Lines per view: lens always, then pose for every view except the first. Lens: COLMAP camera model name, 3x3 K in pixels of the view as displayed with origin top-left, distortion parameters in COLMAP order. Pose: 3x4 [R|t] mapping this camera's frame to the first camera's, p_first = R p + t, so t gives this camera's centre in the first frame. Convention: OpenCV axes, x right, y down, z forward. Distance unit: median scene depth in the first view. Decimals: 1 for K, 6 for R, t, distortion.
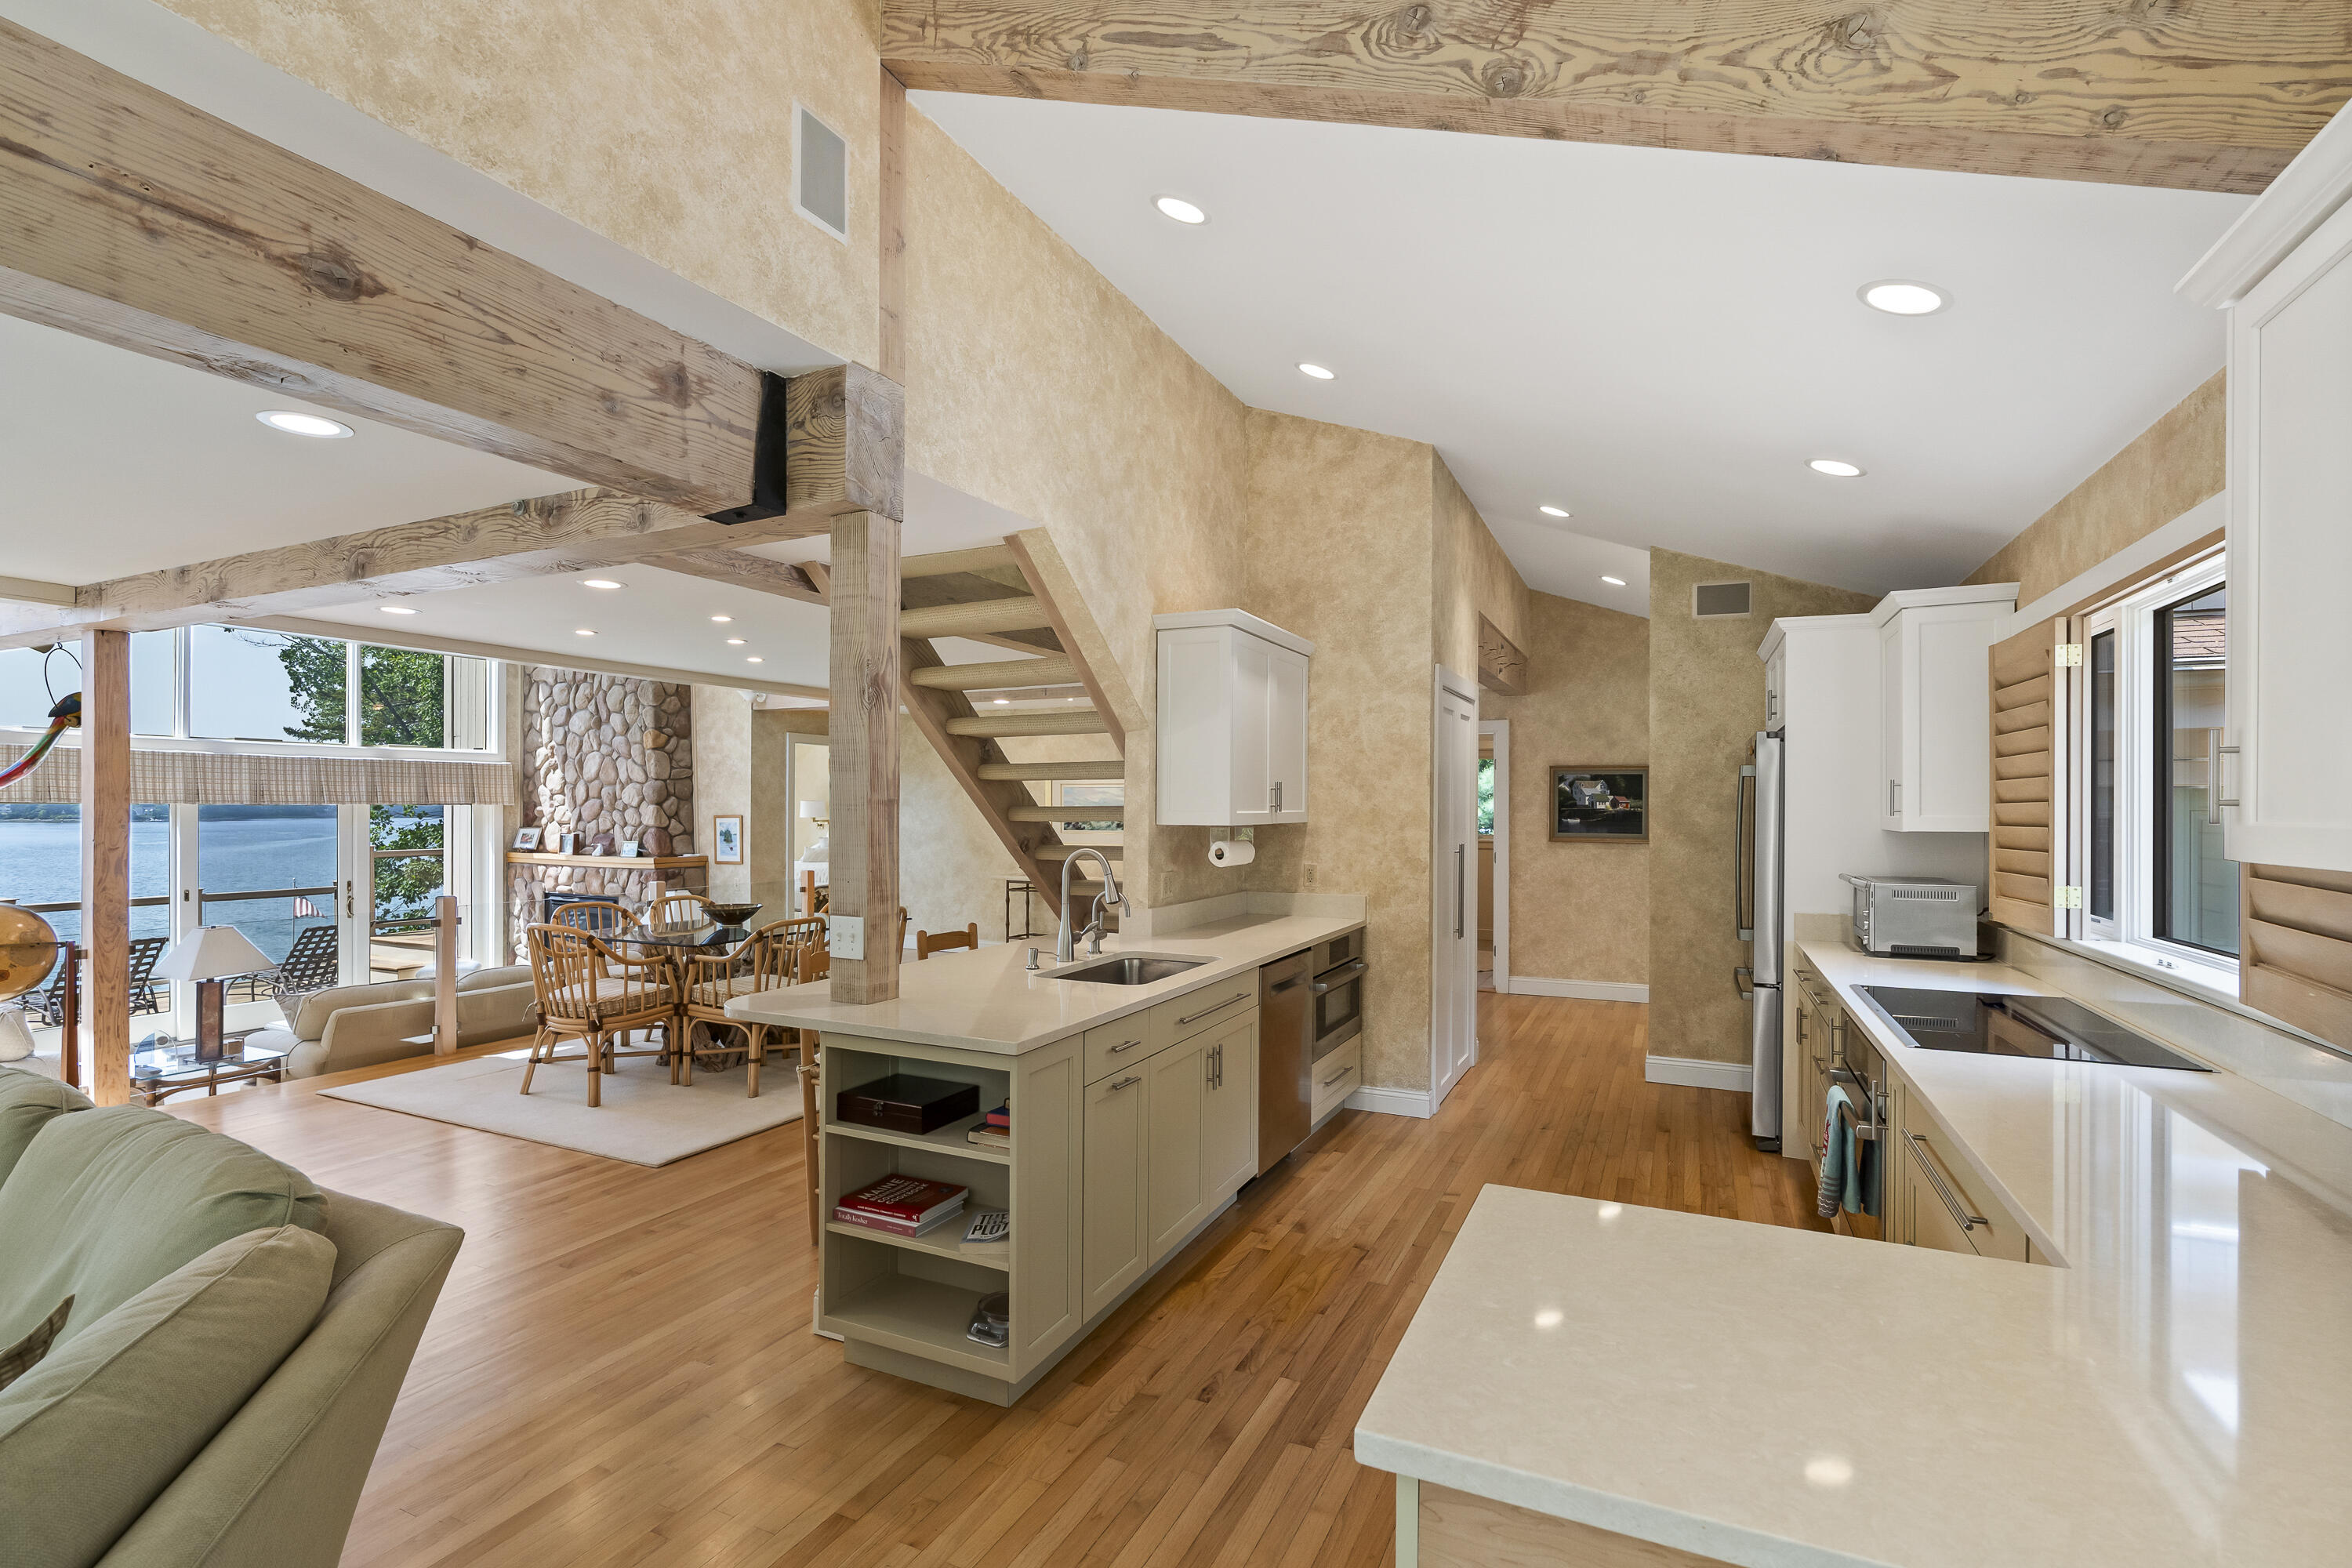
lens RADIAL K [[1077.0, 0, 1169.5], [0, 1077.0, 805.4], [0, 0, 1]] dist [-0.003621, 0.000125]
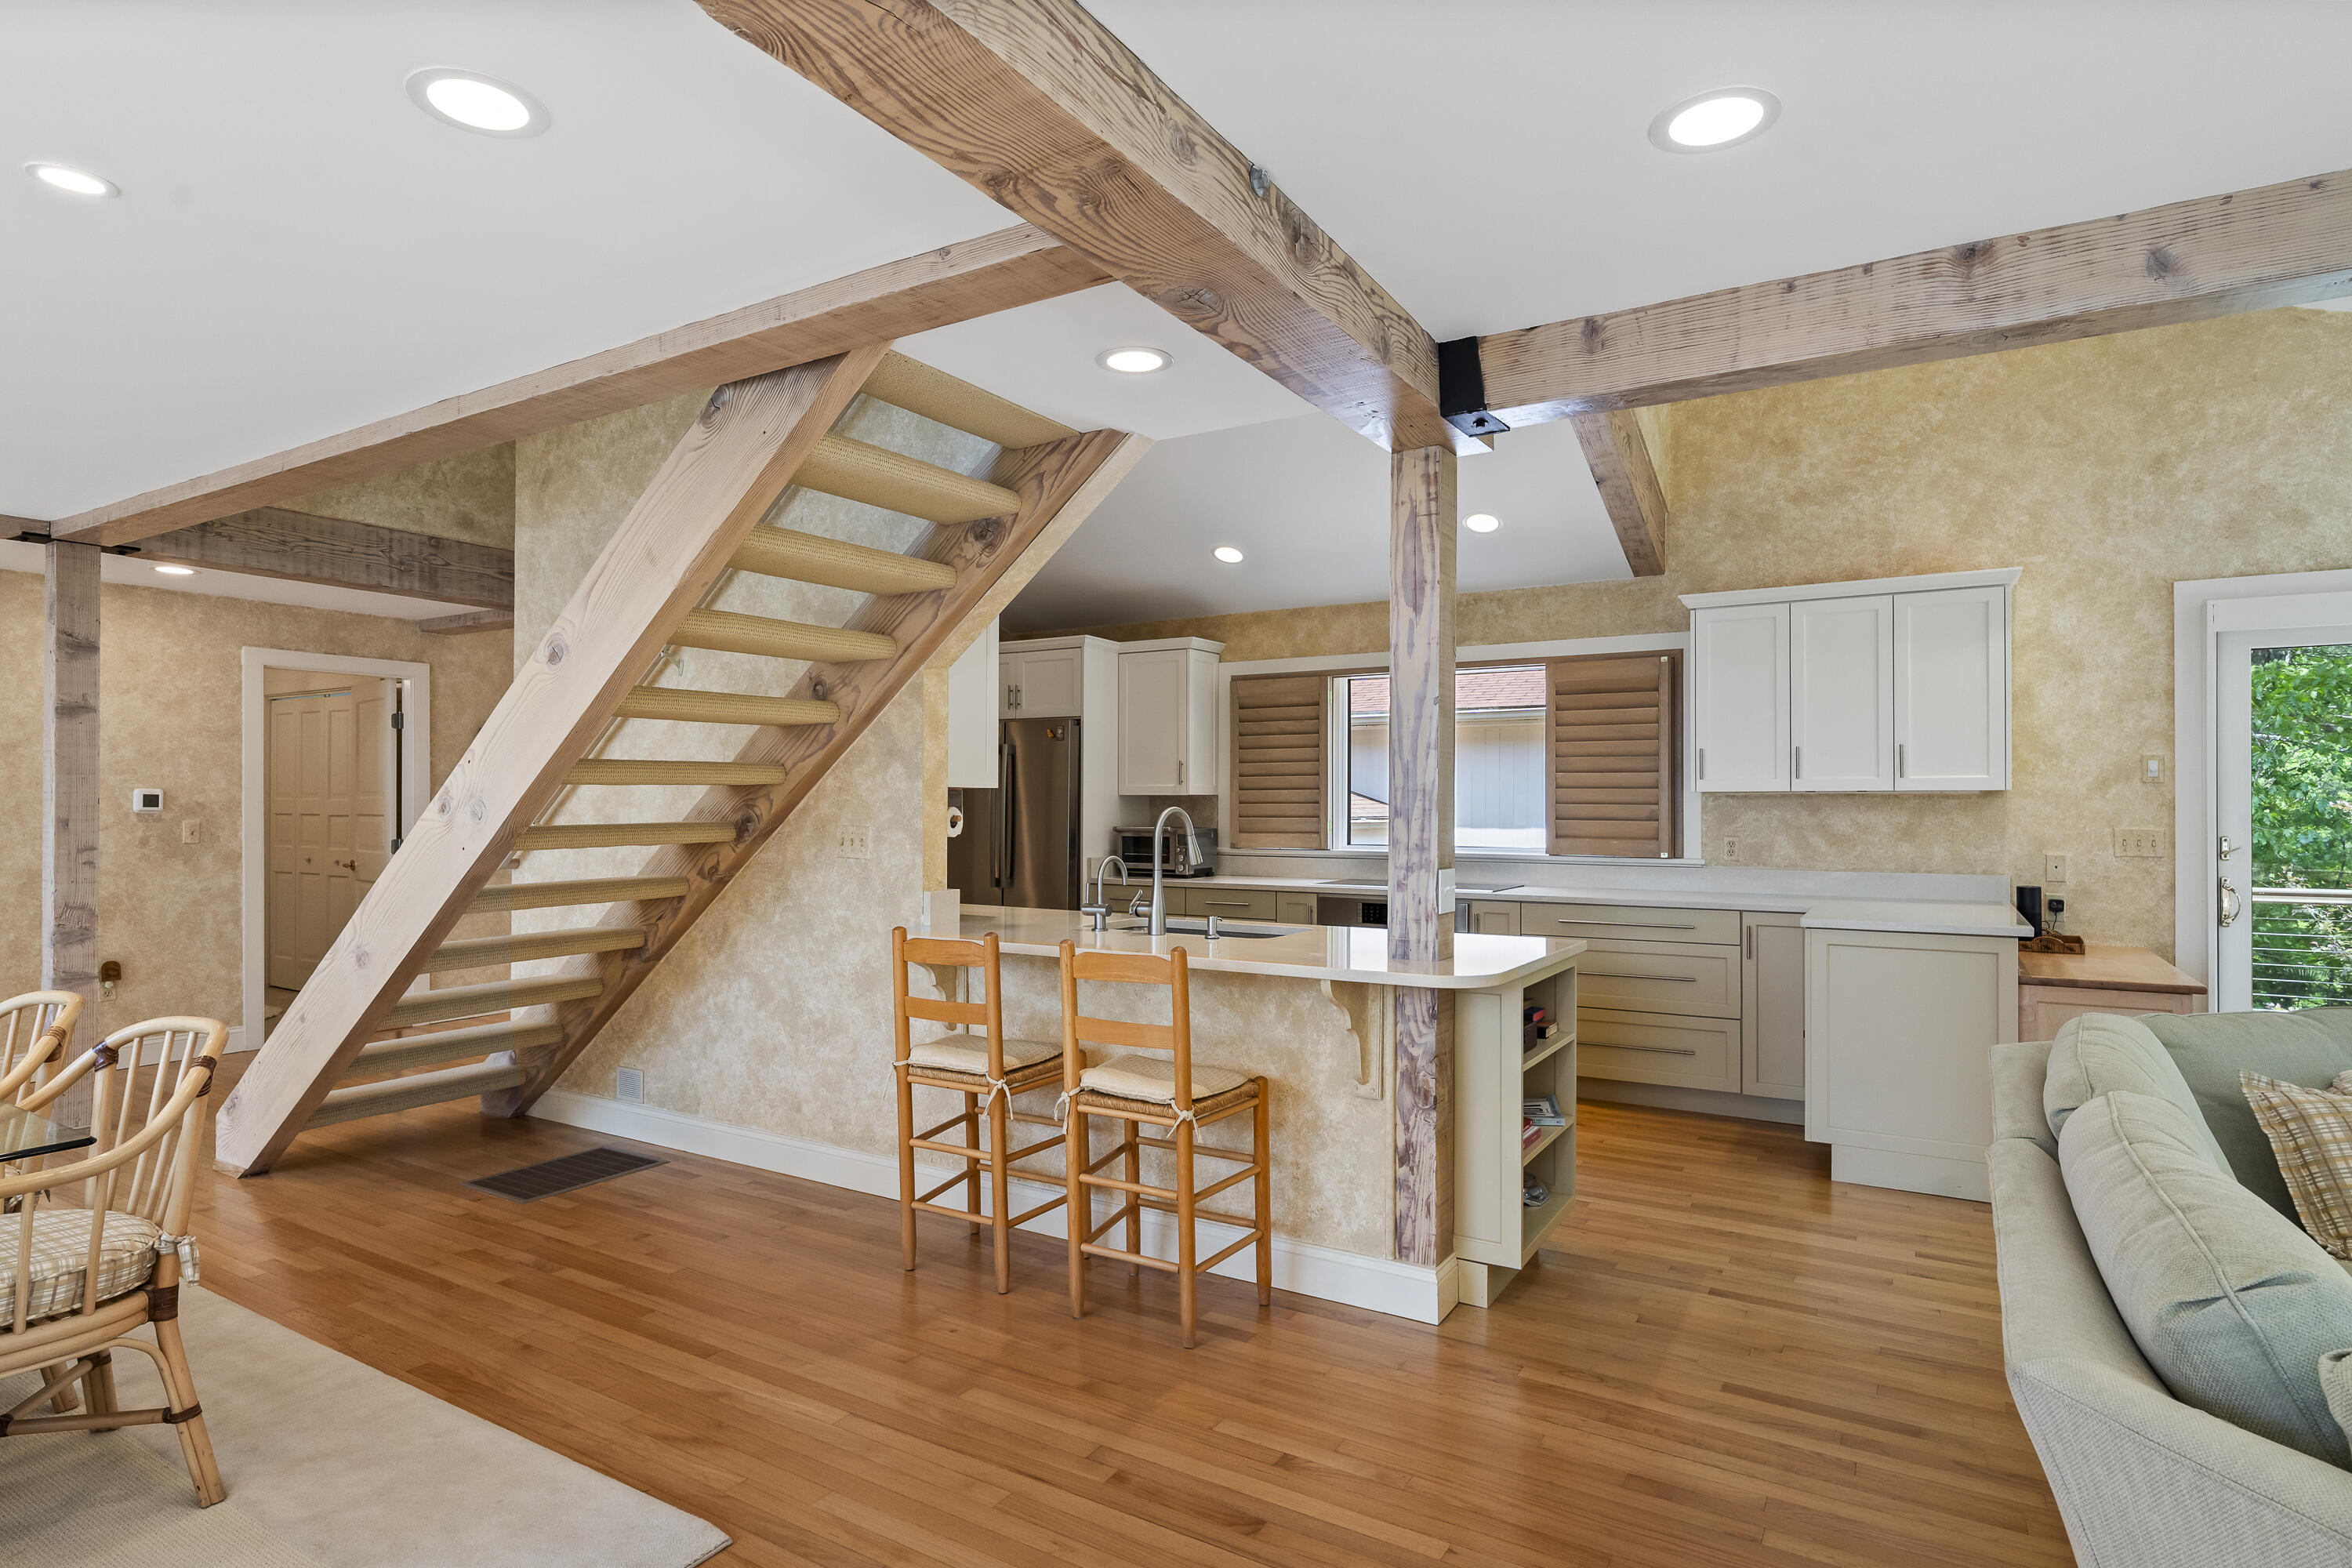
lens RADIAL K [[1231.7, 0, 1173.7], [0, 1231.7, 797.0], [0, 0, 1]] dist [-0.000405, -0.000130]
pose [[0.109564, 0.002373, 0.993977, -0.410808], [-0.003908, 0.999990, -0.001957, 0.011633], [-0.993972, -0.003670, 0.109572, 0.324778]]
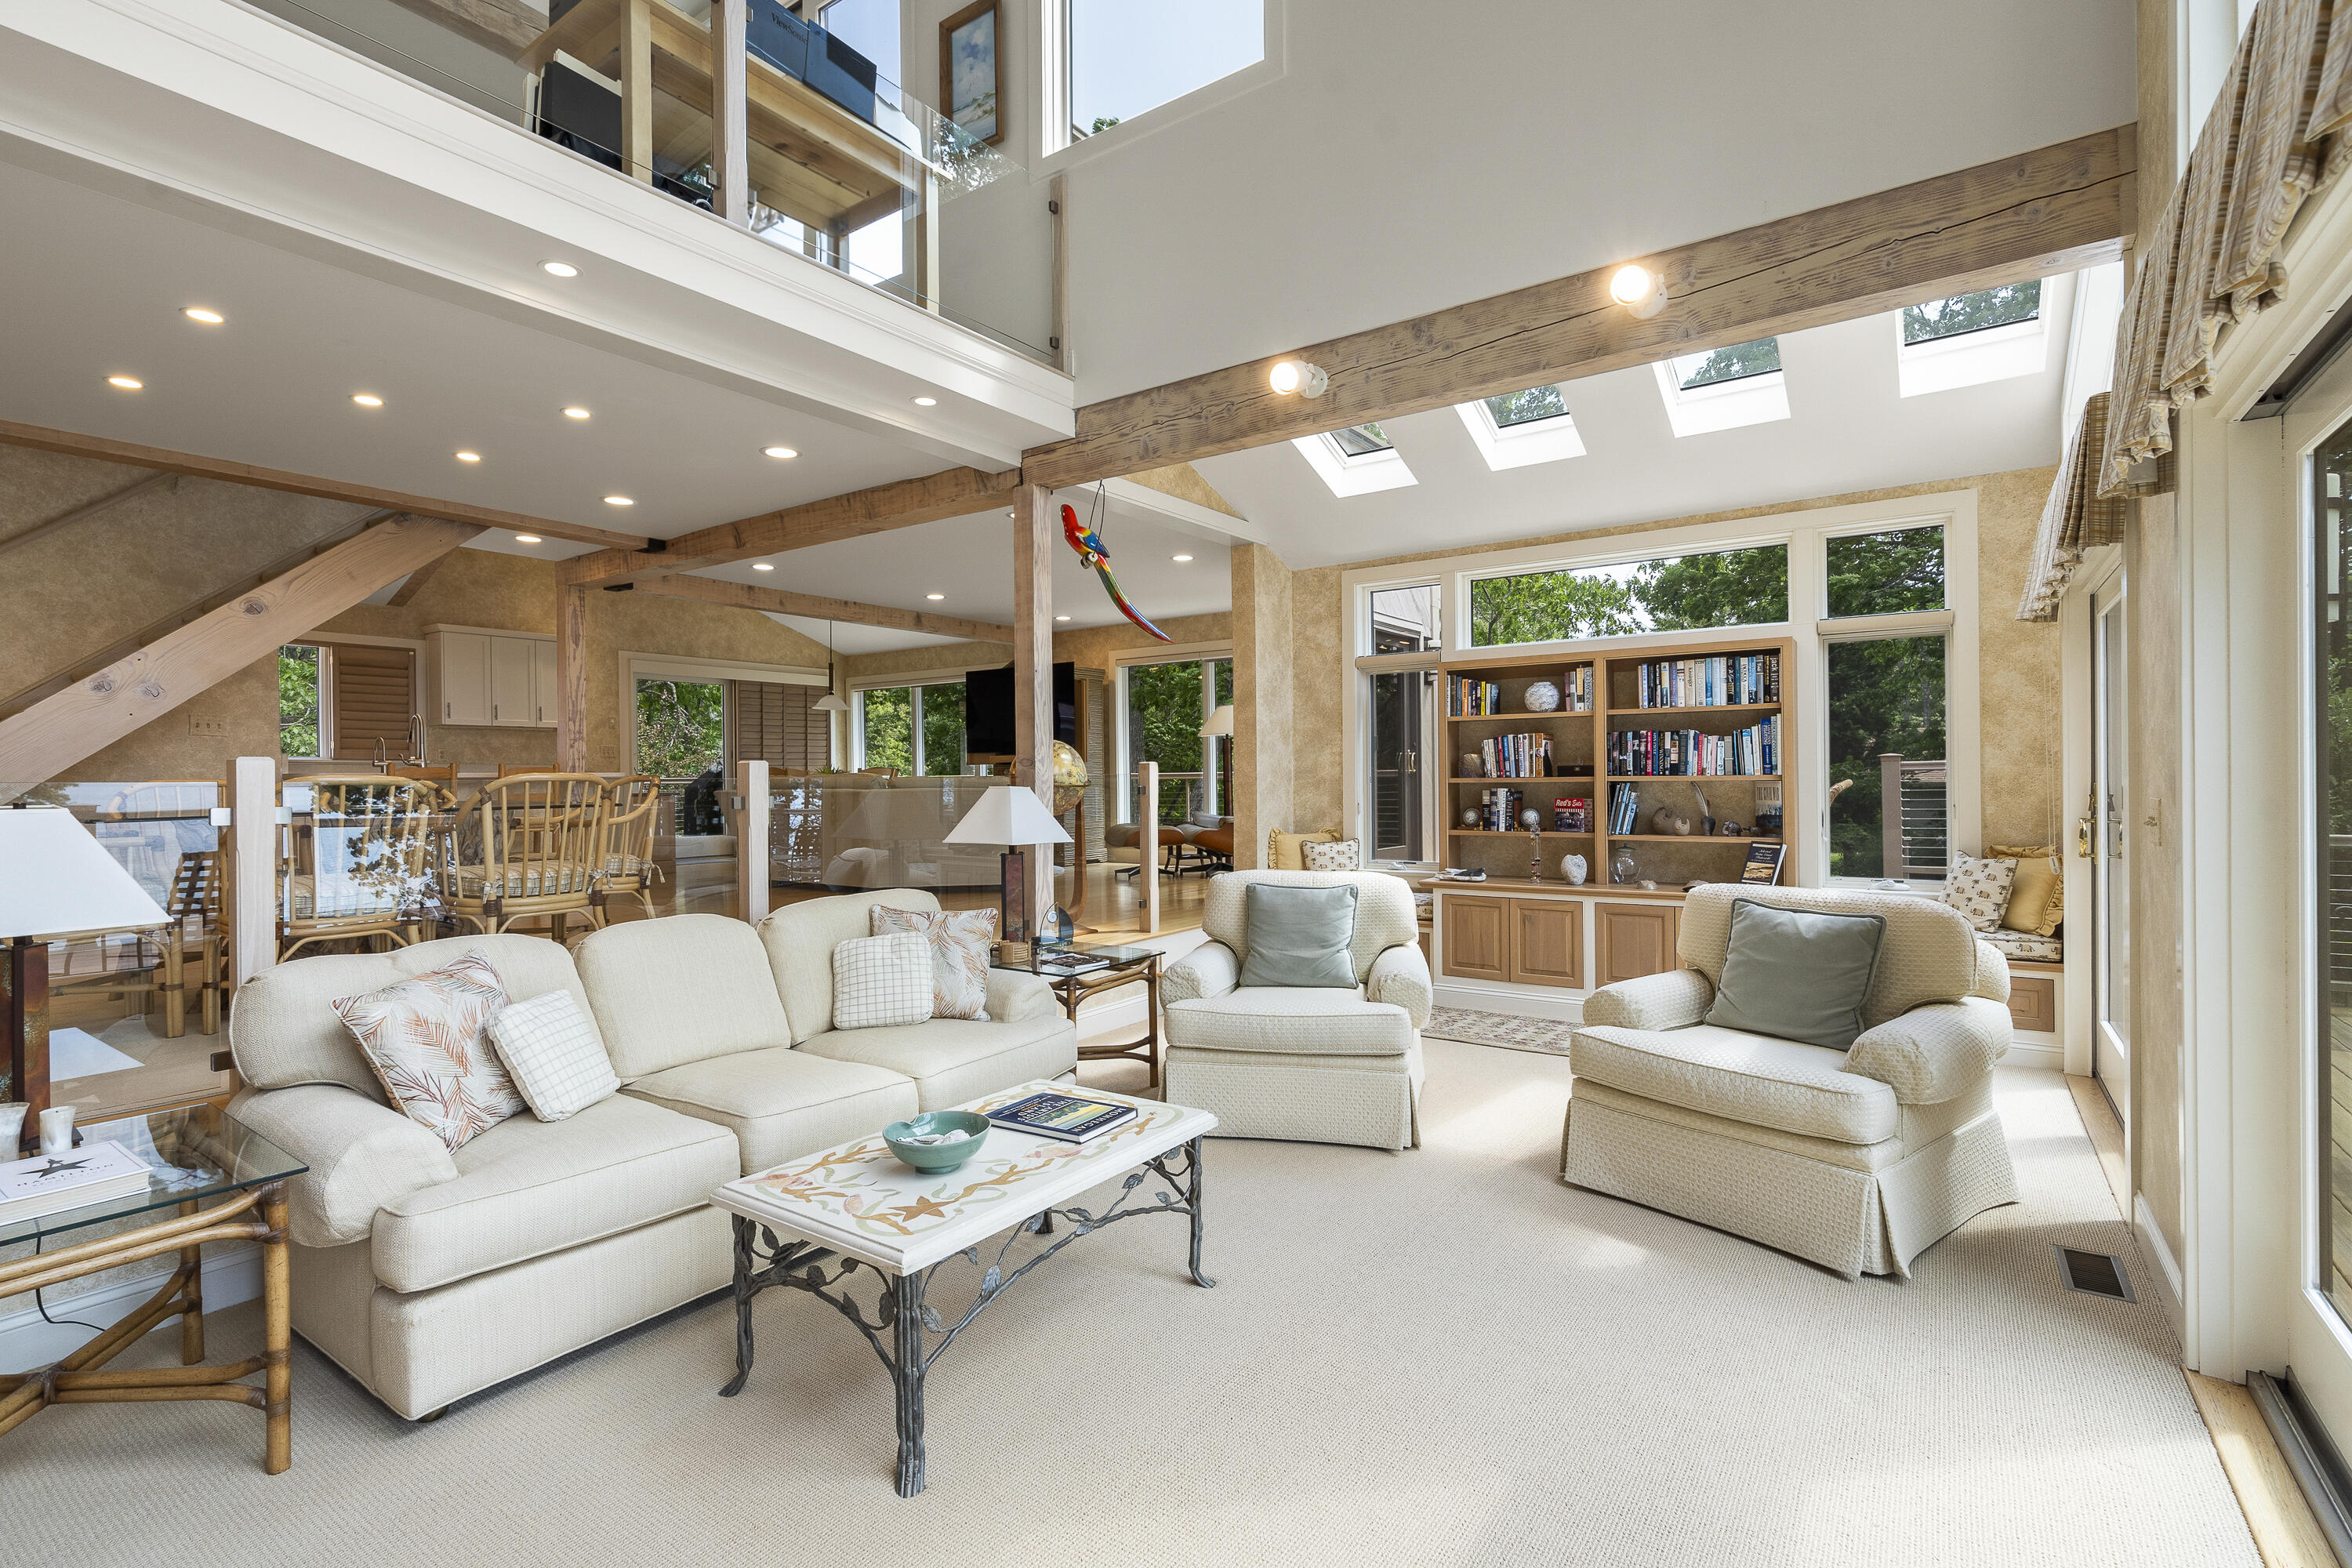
lens RADIAL K [[1077.0, 0, 1182.8], [0, 1077.0, 781.4], [0, 0, 1]] dist [-0.003621, 0.000125]
pose [[-0.985823, 0.004919, 0.167717, -0.636977], [0.005200, 0.999986, 0.001234, 0.059731], [-0.167709, 0.002089, -0.985834, 0.976961]]
